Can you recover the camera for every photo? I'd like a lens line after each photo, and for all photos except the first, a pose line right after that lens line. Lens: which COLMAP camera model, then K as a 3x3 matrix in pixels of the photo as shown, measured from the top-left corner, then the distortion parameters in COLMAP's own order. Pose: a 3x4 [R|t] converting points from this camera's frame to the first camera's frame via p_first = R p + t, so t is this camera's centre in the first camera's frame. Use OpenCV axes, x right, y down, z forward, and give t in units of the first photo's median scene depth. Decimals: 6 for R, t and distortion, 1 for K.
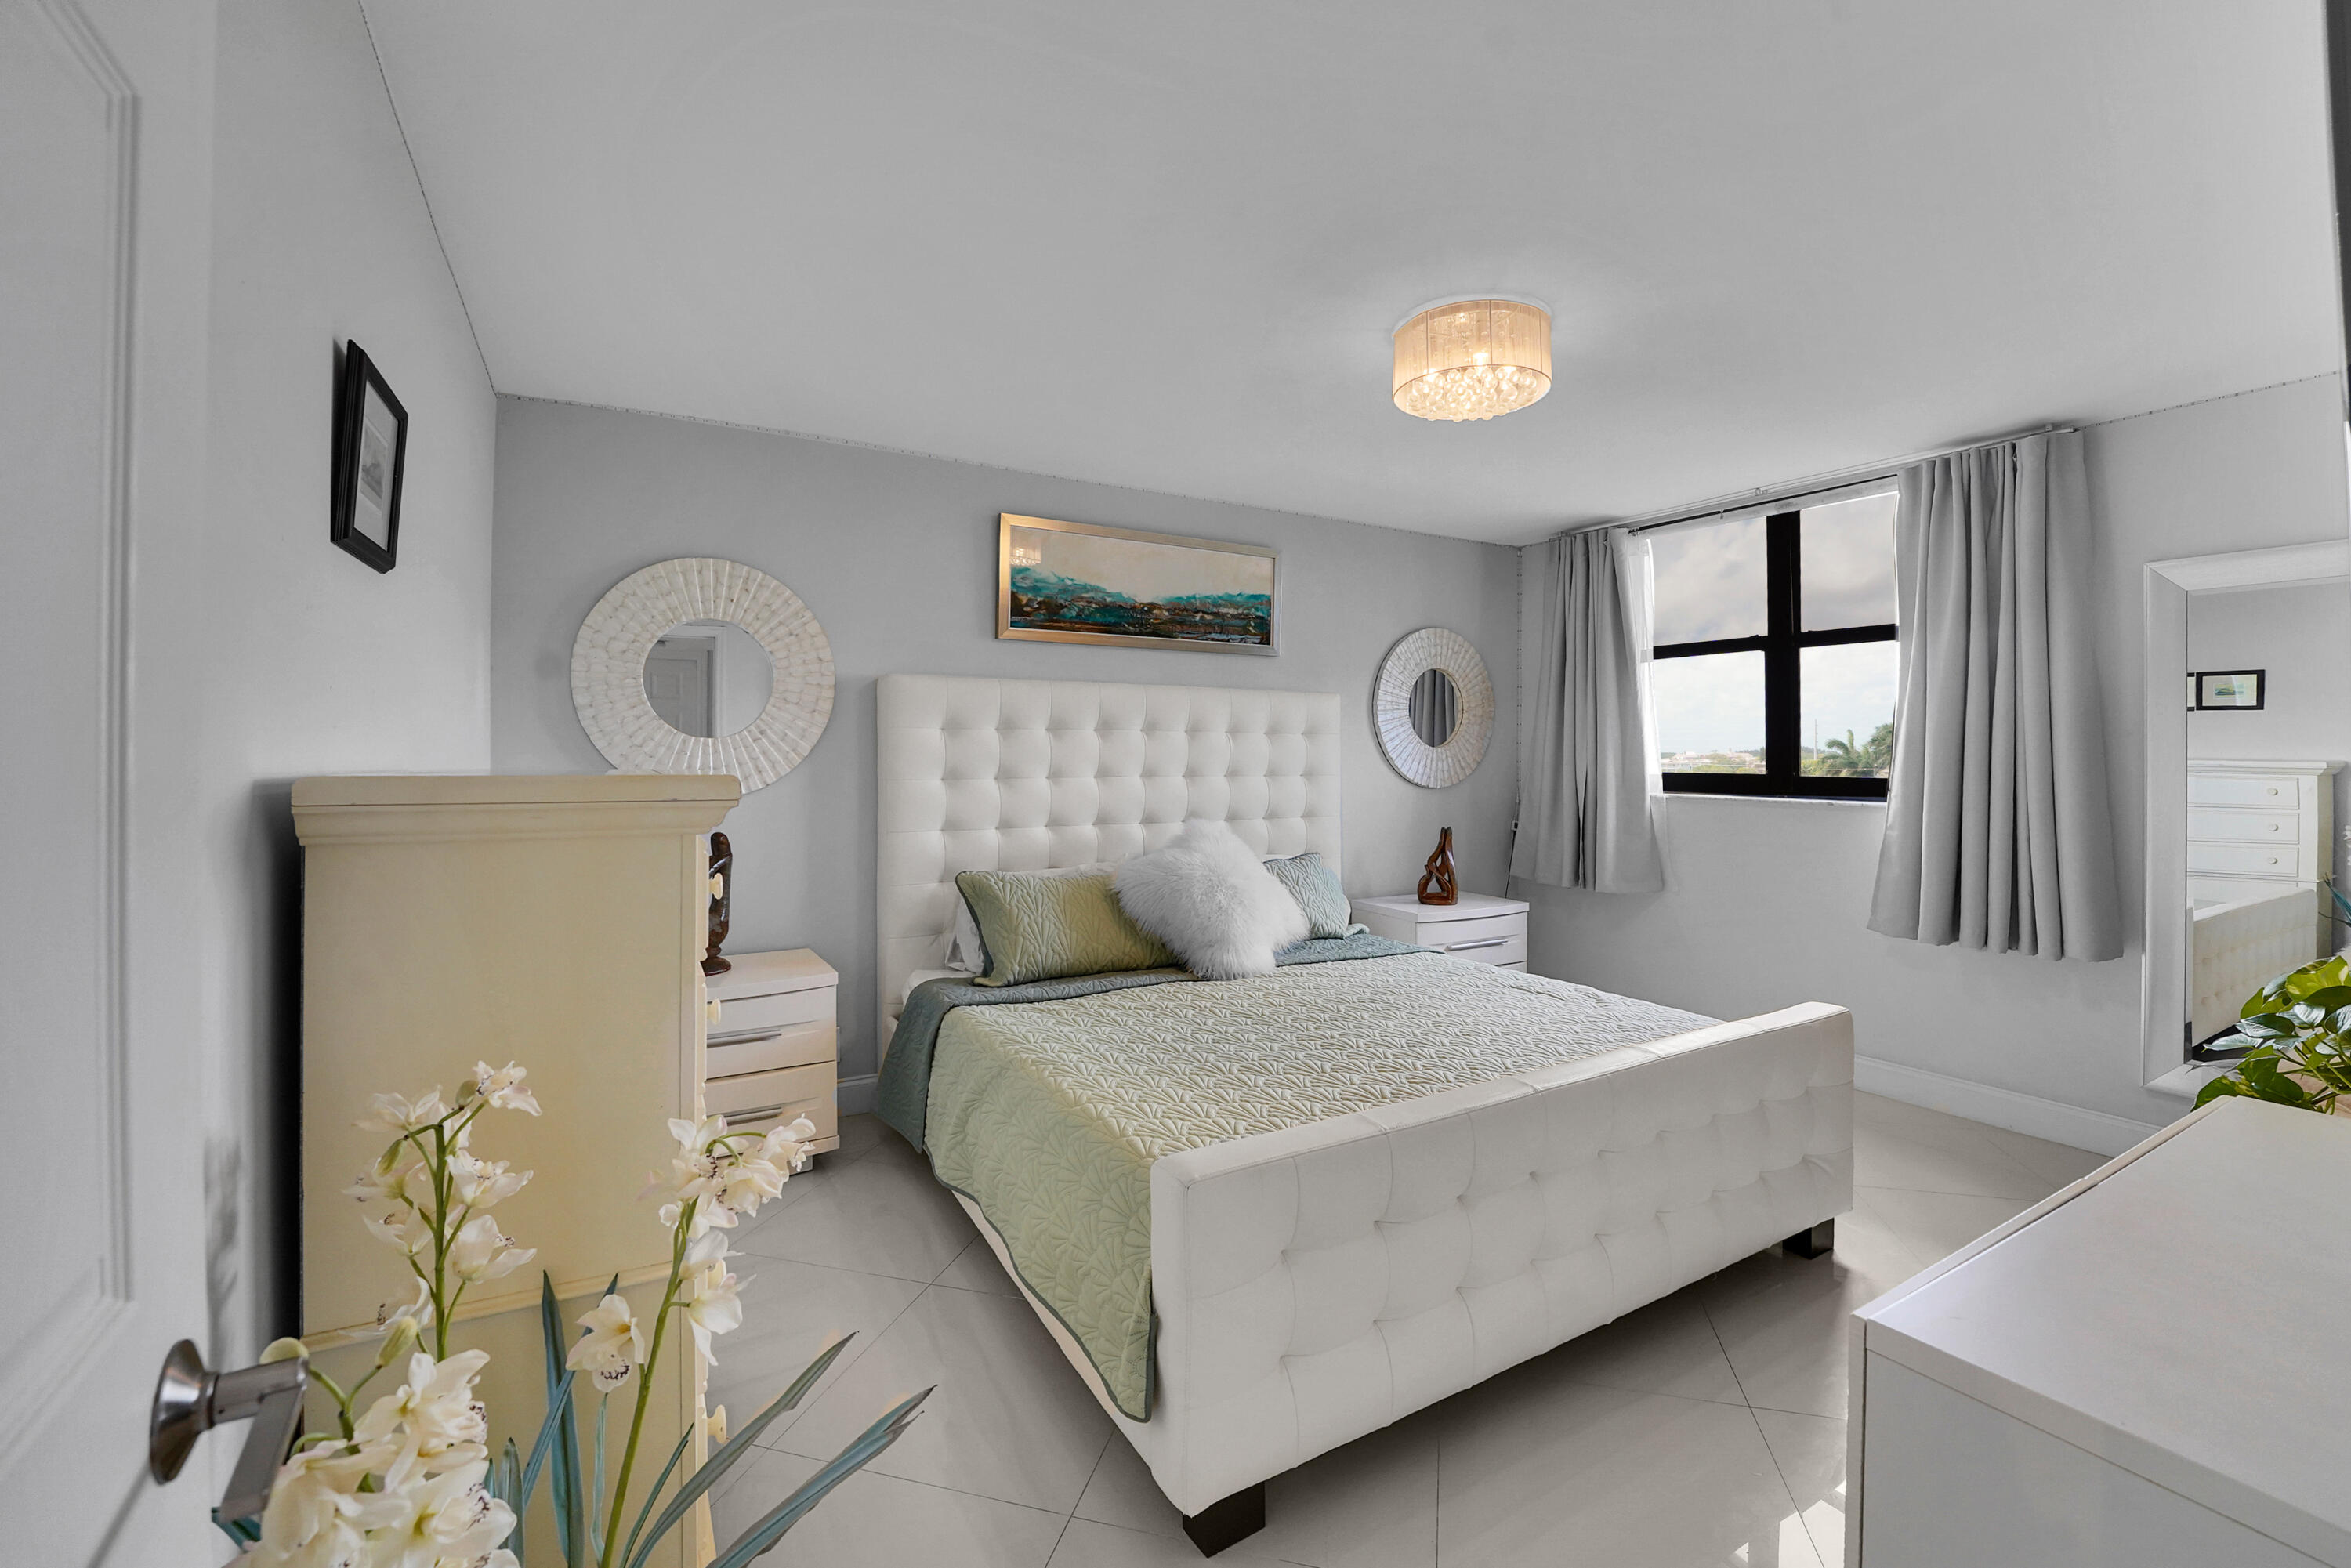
lens RADIAL K [[977.5, 0, 1174.5], [0, 977.5, 766.3], [0, 0, 1]] dist [-0.029781, 0.002600]
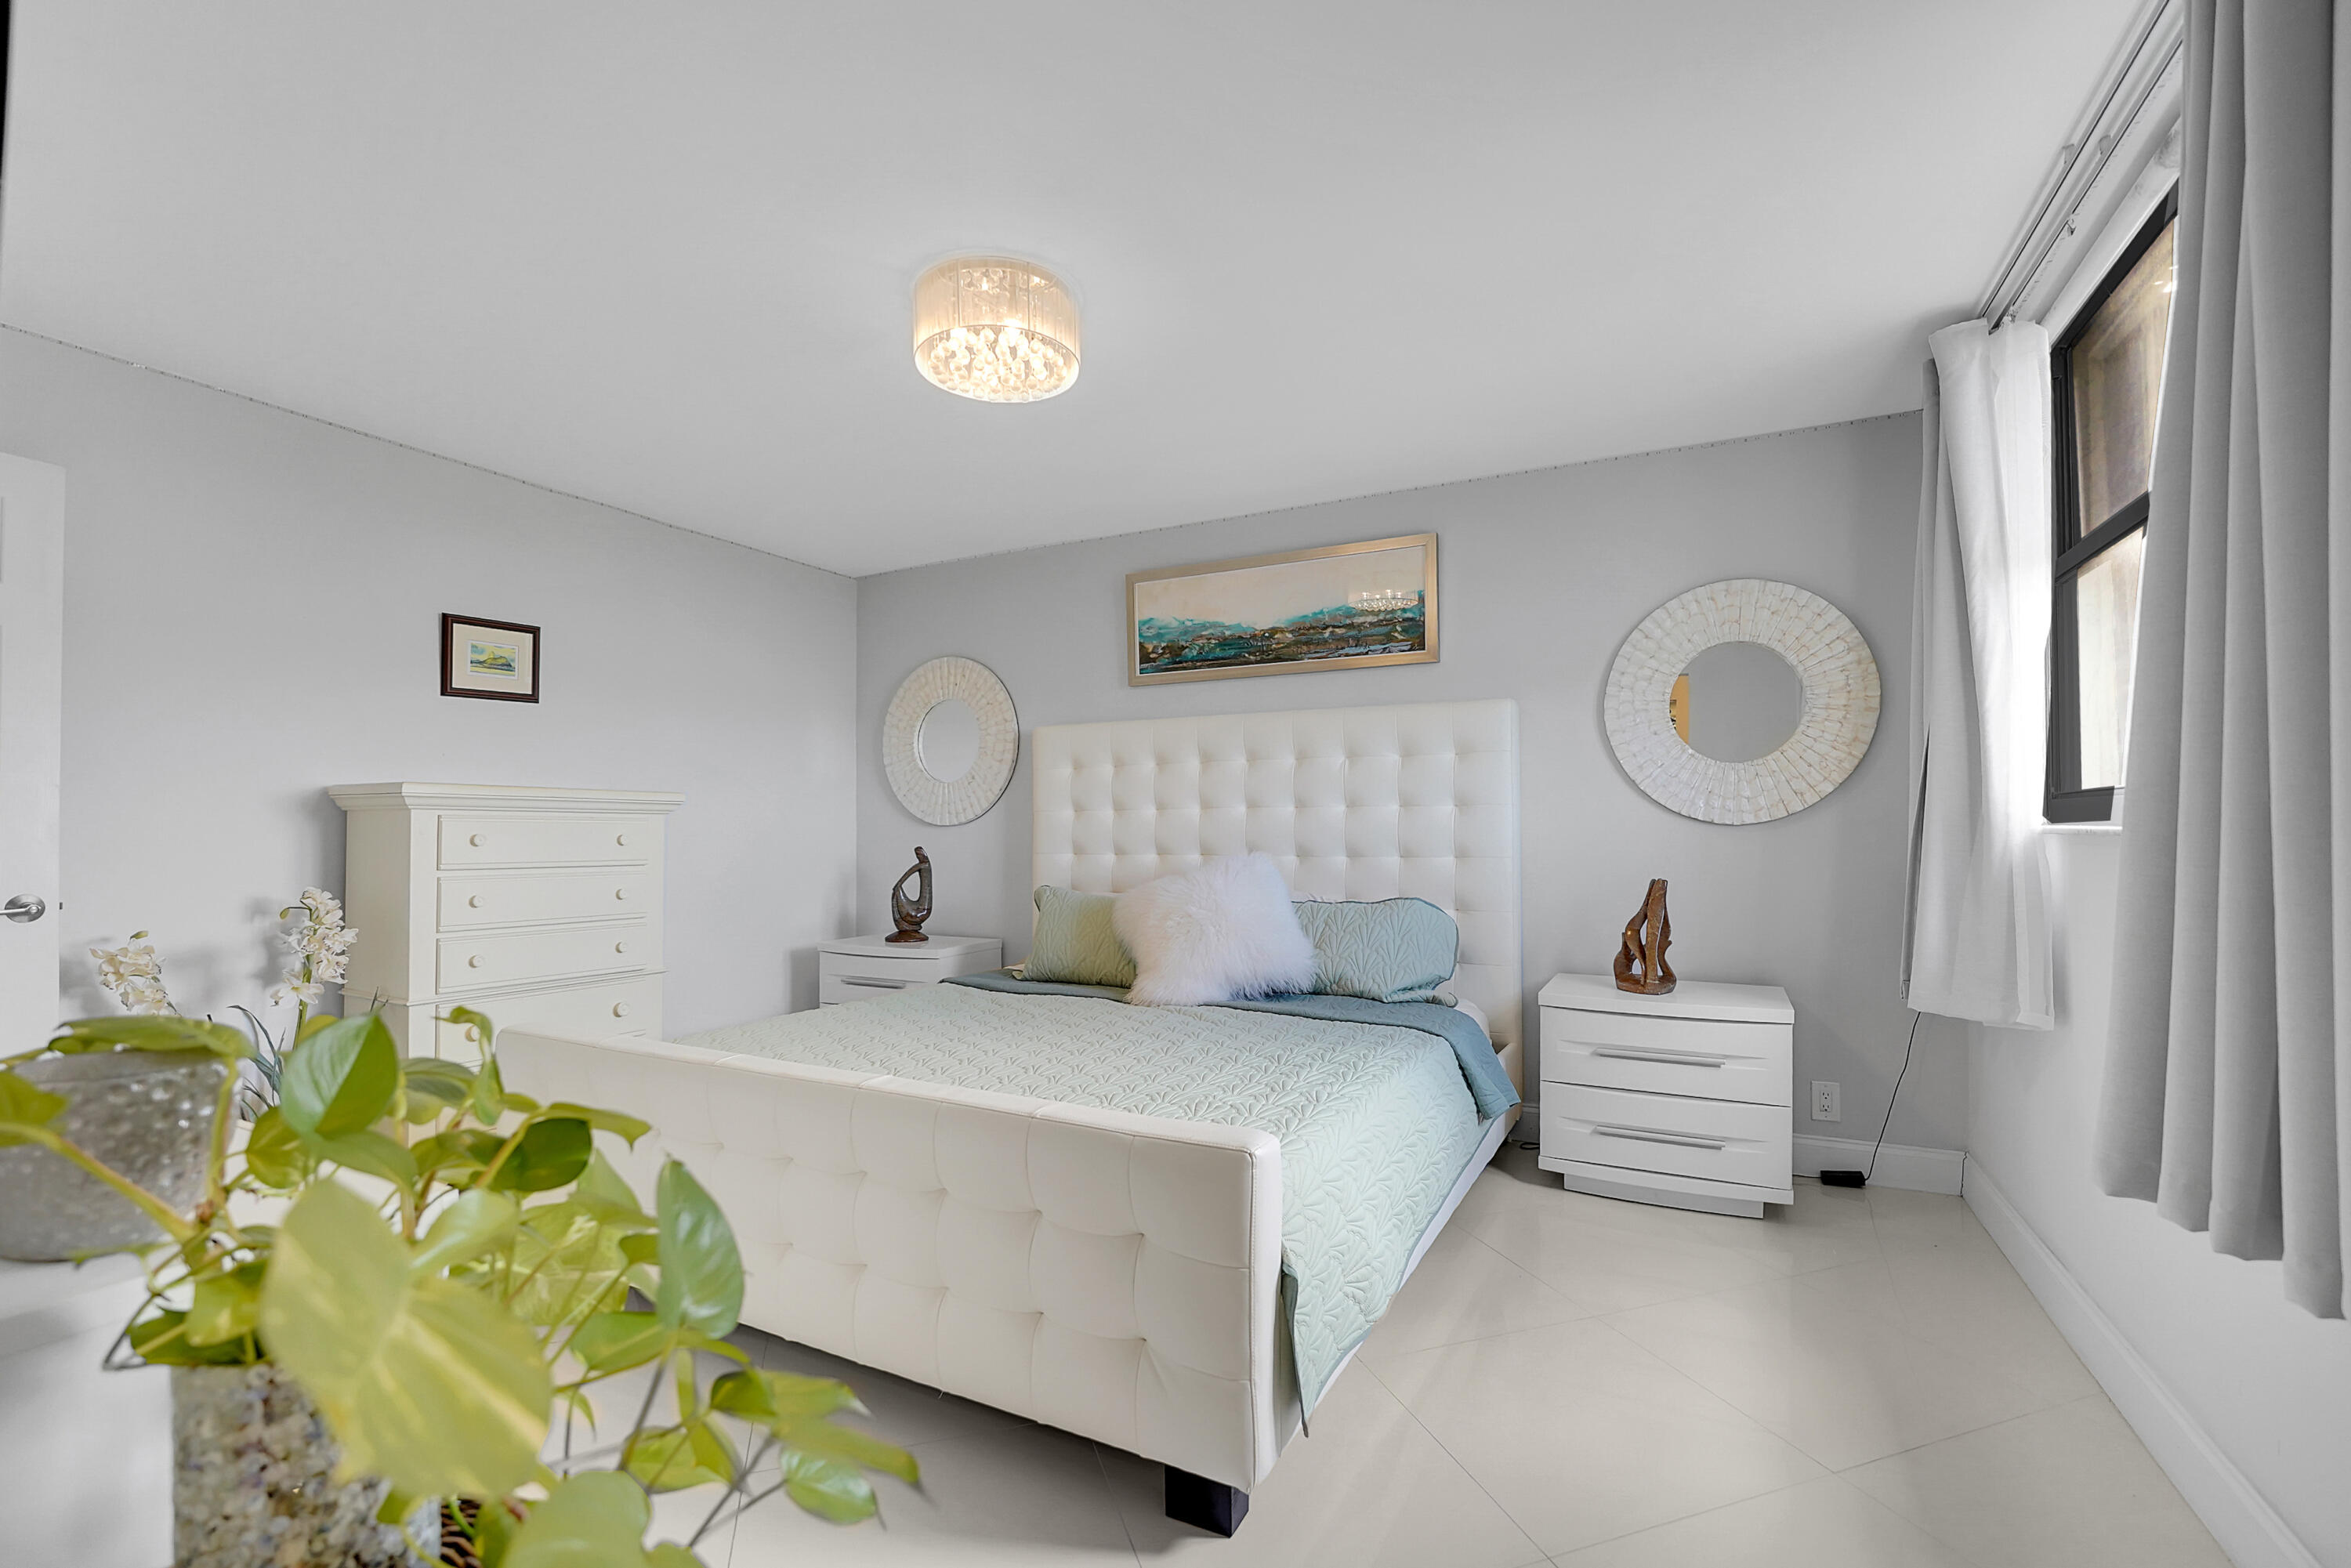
lens RADIAL K [[977.5, 0, 1197.3], [0, 977.5, 830.2], [0, 0, 1]] dist [-0.029781, 0.002600]
pose [[0.547534, -0.001140, -0.836783, 0.734570], [-0.004443, 0.999981, -0.004269, 0.036218], [0.836772, 0.006056, 0.547518, 0.410303]]
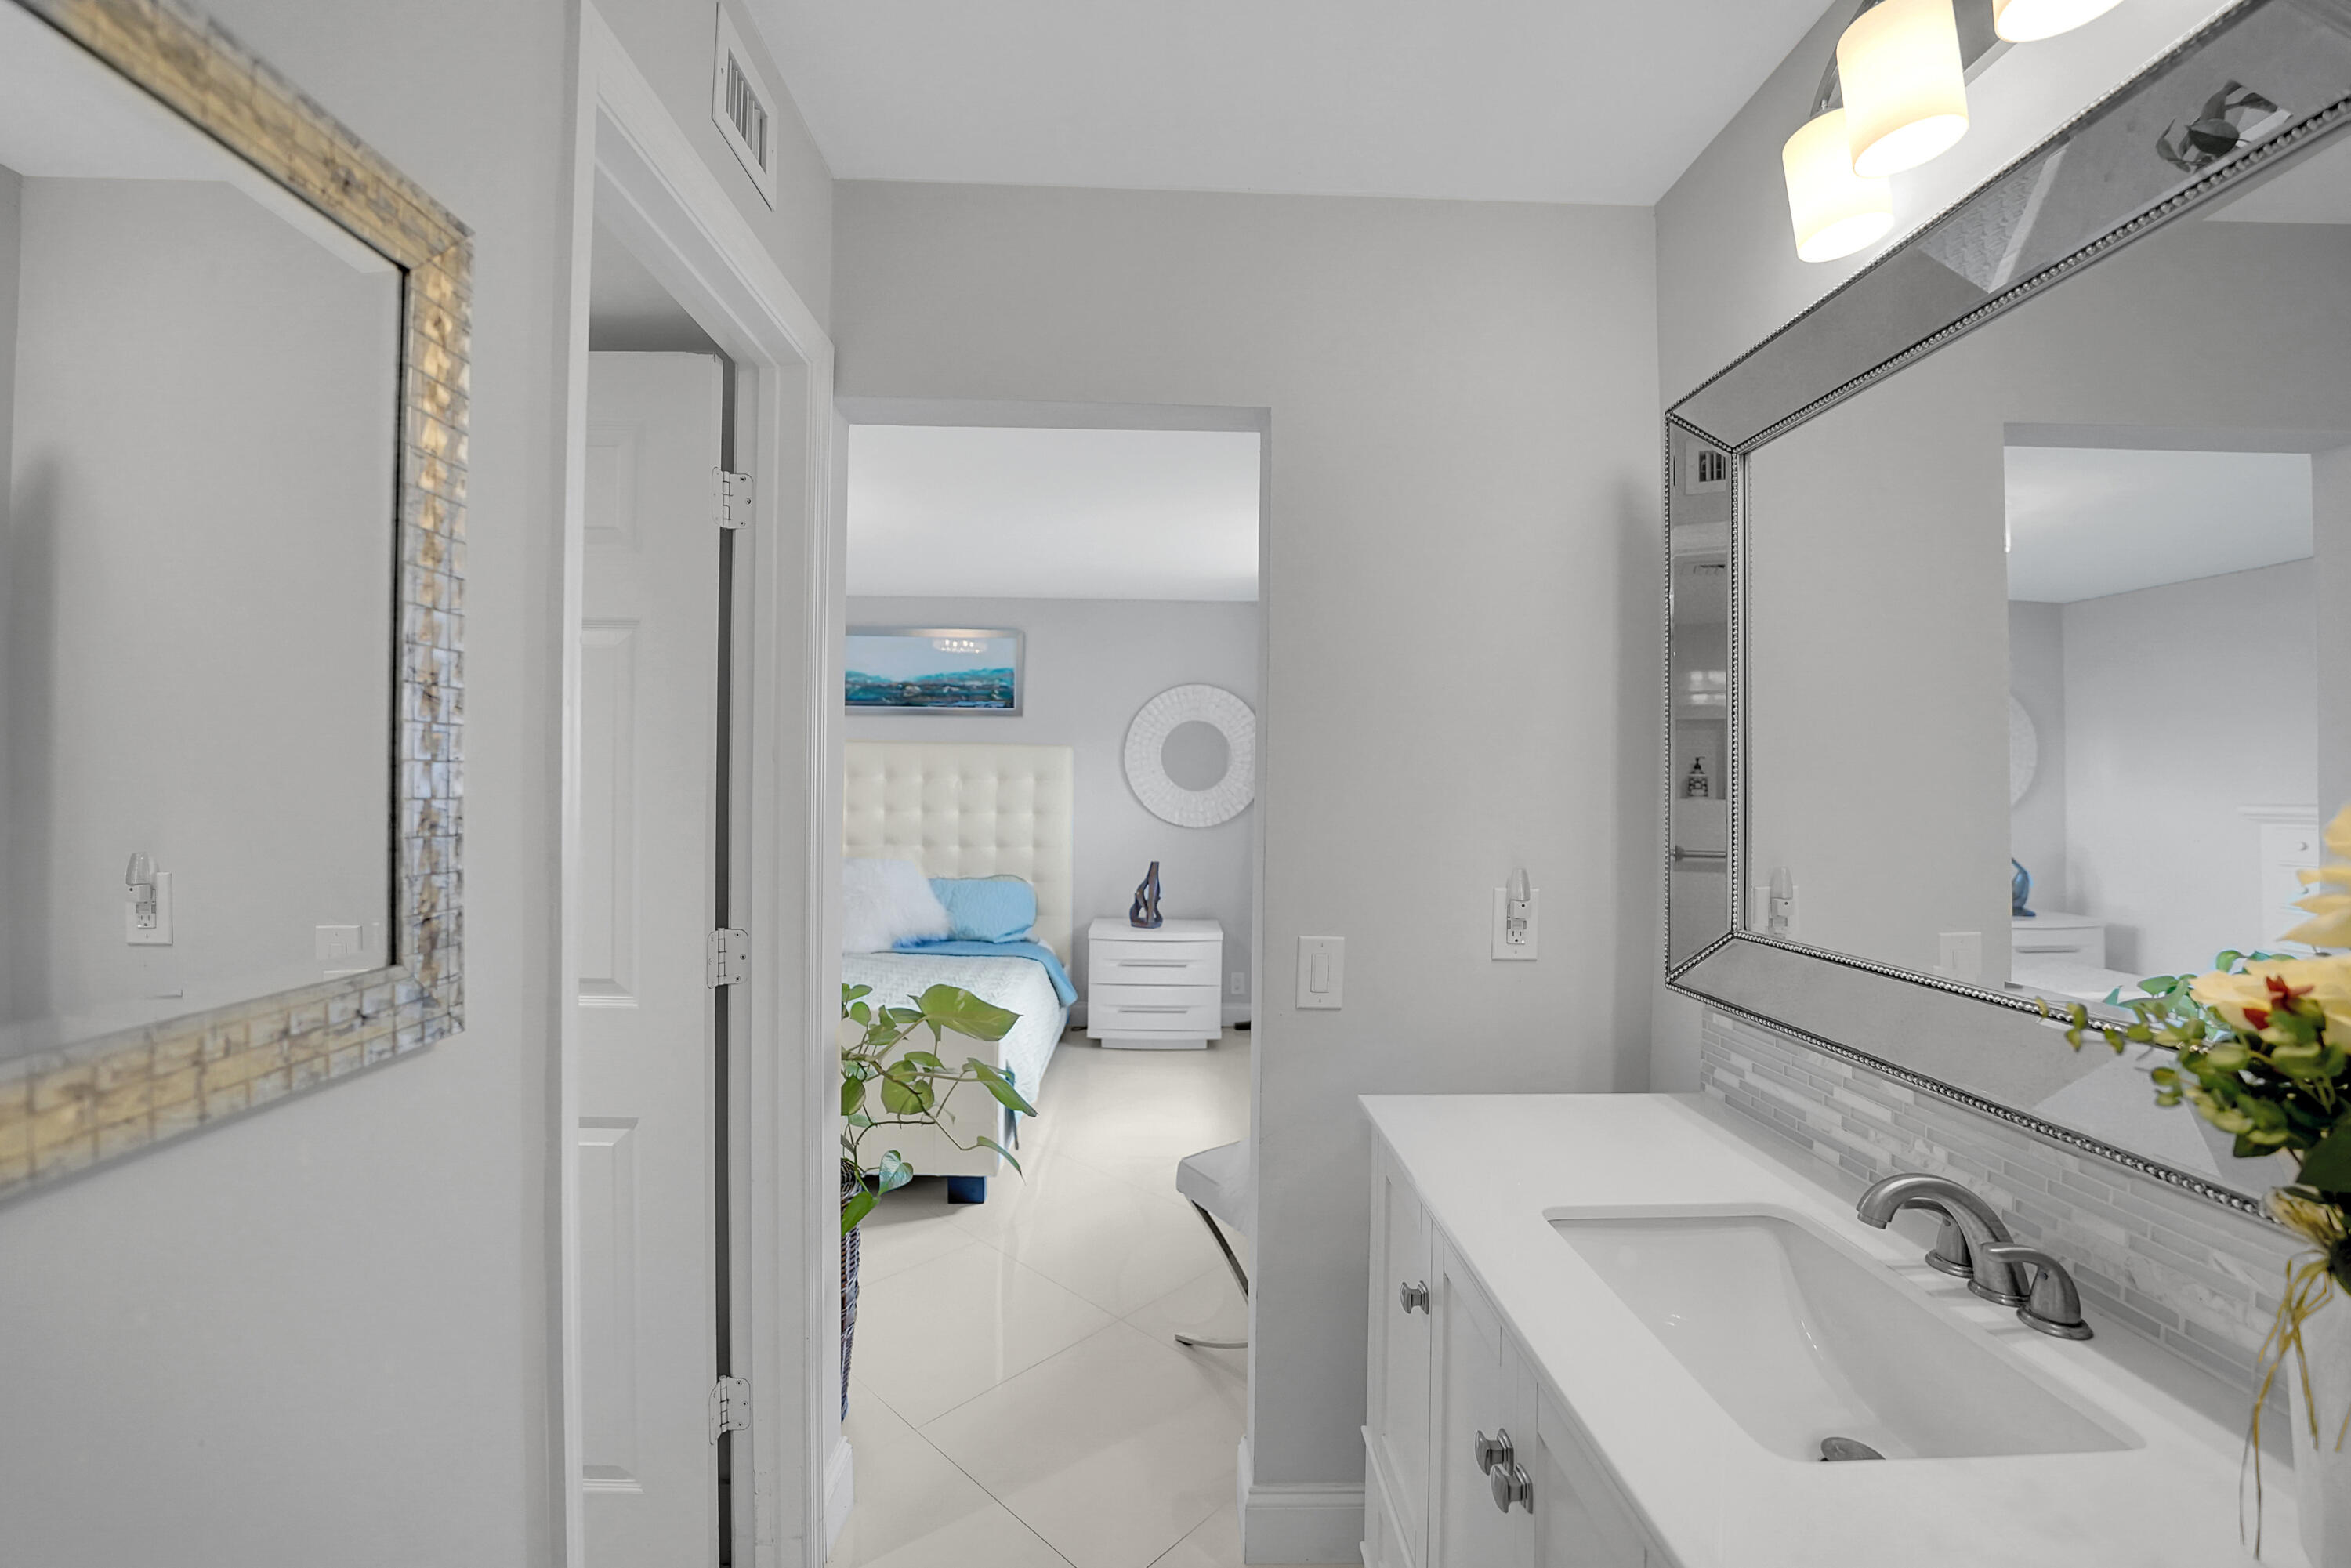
lens RADIAL K [[977.5, 0, 1185.8], [0, 977.5, 775.7], [0, 0, 1]] dist [-0.029781, 0.002600]
pose [[0.886296, 0.009909, -0.463012, 0.934770], [-0.017667, 0.999767, -0.012422, -0.027931], [0.462781, 0.019190, 0.886265, -0.006860]]
